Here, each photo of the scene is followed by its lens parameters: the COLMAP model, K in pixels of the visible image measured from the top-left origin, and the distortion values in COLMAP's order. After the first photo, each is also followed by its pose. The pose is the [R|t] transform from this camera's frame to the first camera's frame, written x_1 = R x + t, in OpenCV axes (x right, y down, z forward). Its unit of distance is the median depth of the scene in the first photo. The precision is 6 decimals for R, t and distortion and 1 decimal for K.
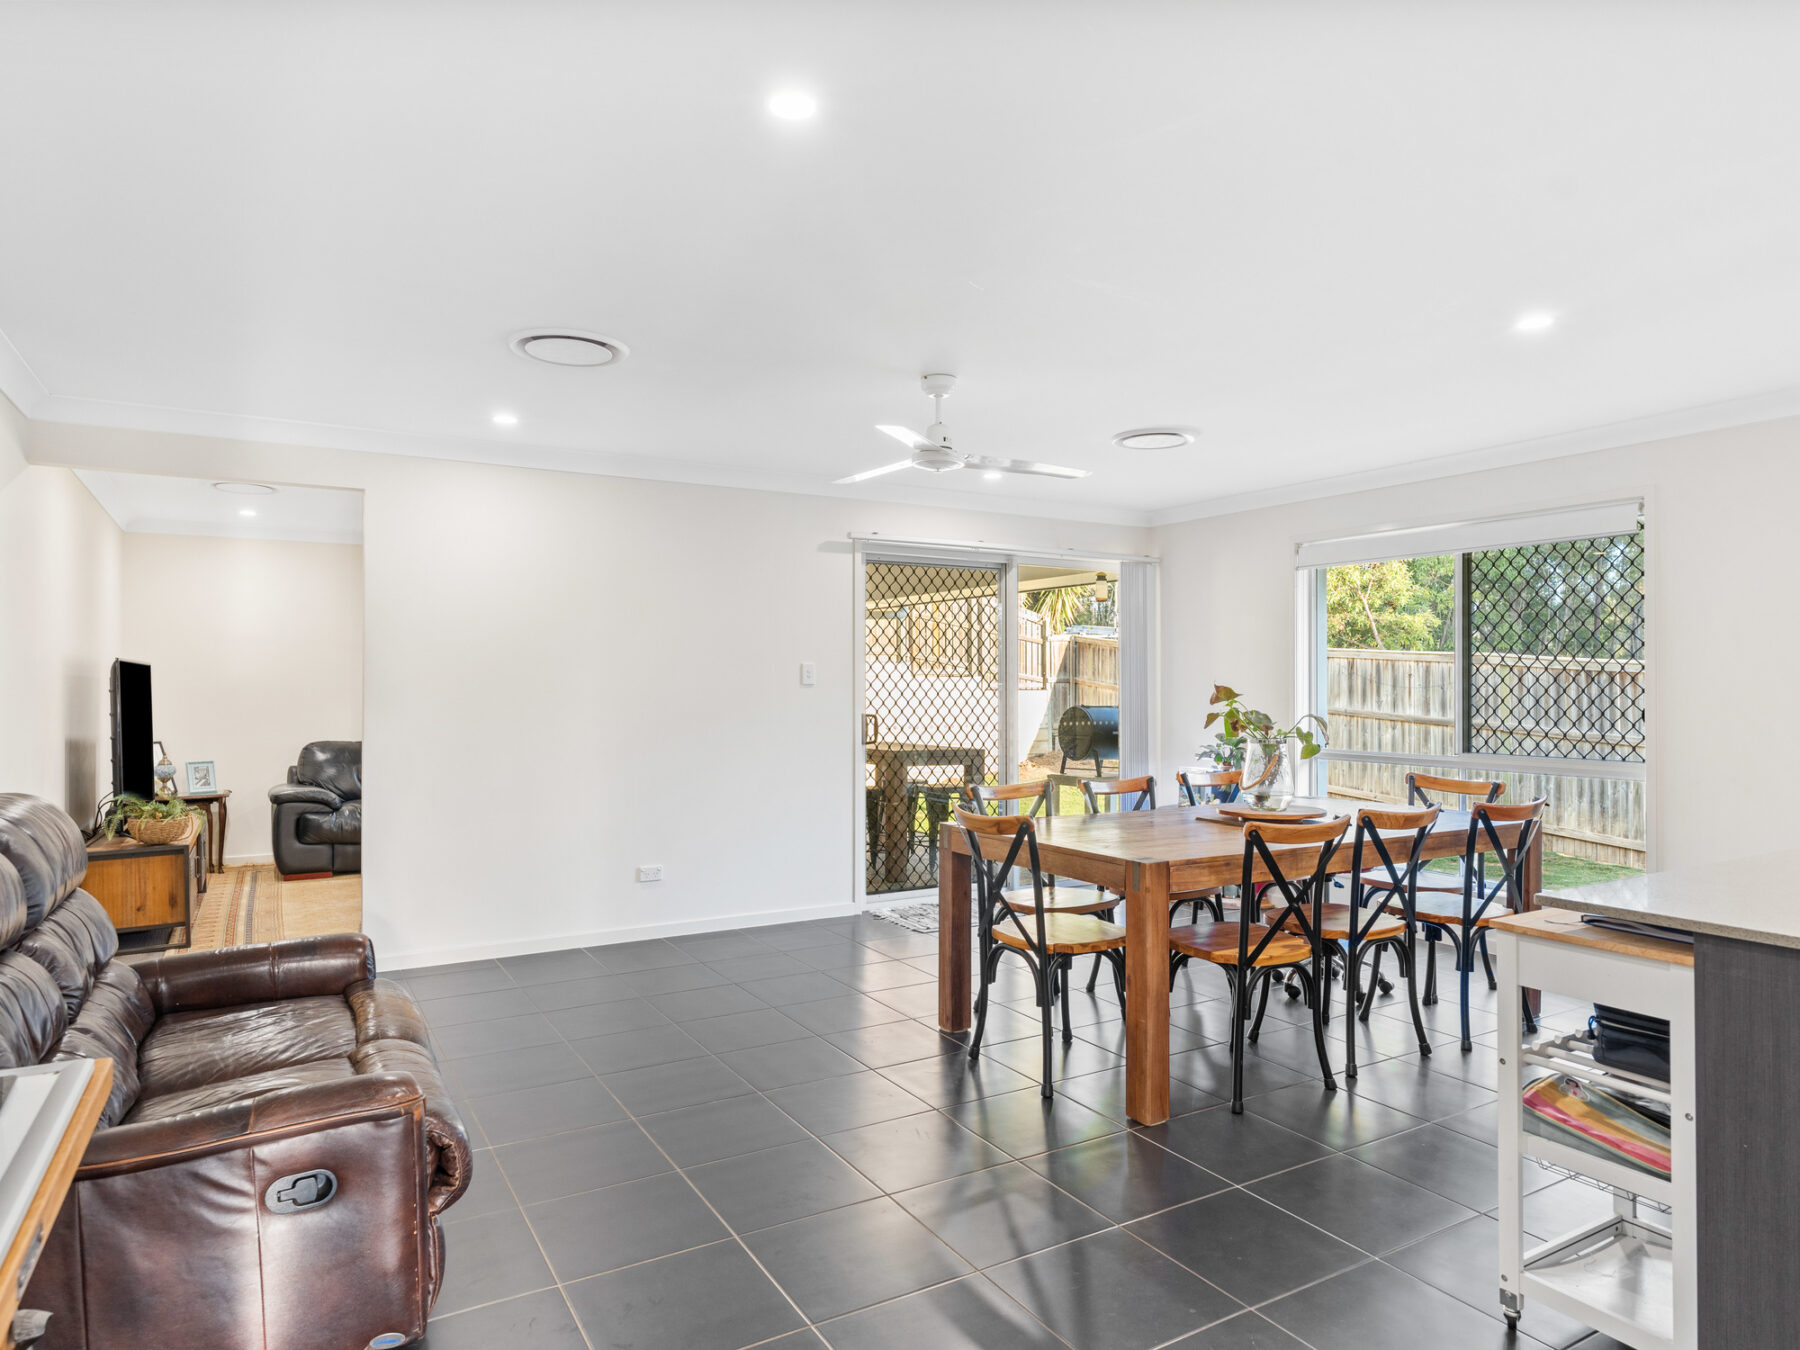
lens RADIAL K [[1086.3, 0, 898.0], [0, 1086.3, 685.4], [0, 0, 1]] dist [-0.006297, 0.000042]
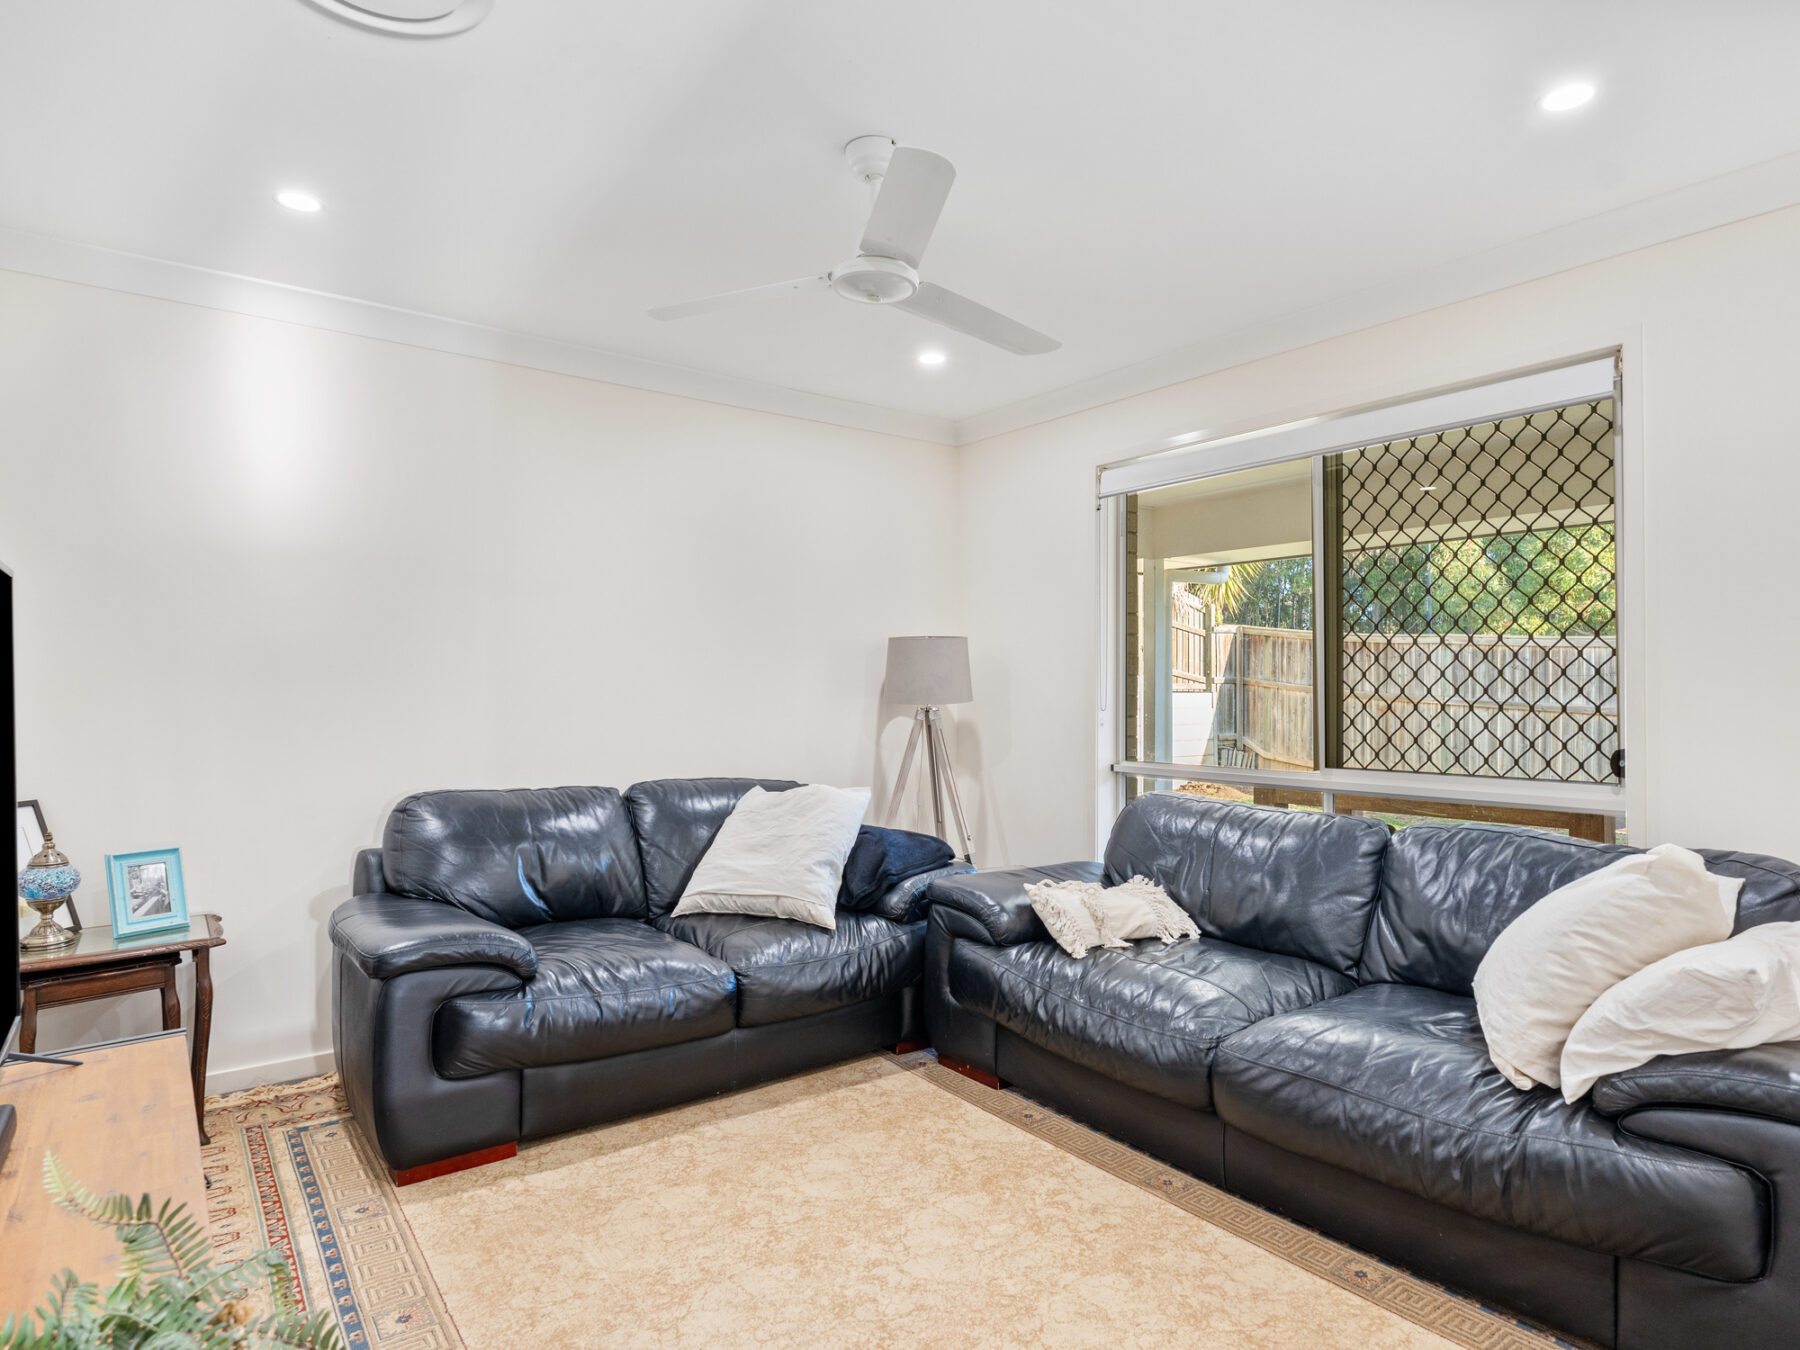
lens RADIAL K [[1015.8, 0, 903.3], [0, 1015.8, 674.1], [0, 0, 1]] dist [-0.000282, -0.001629]
pose [[0.993448, 0.003745, 0.114221, -0.262082], [-0.001630, 0.999826, -0.018605, 0.007389], [-0.114270, 0.018297, 0.993281, 0.381311]]
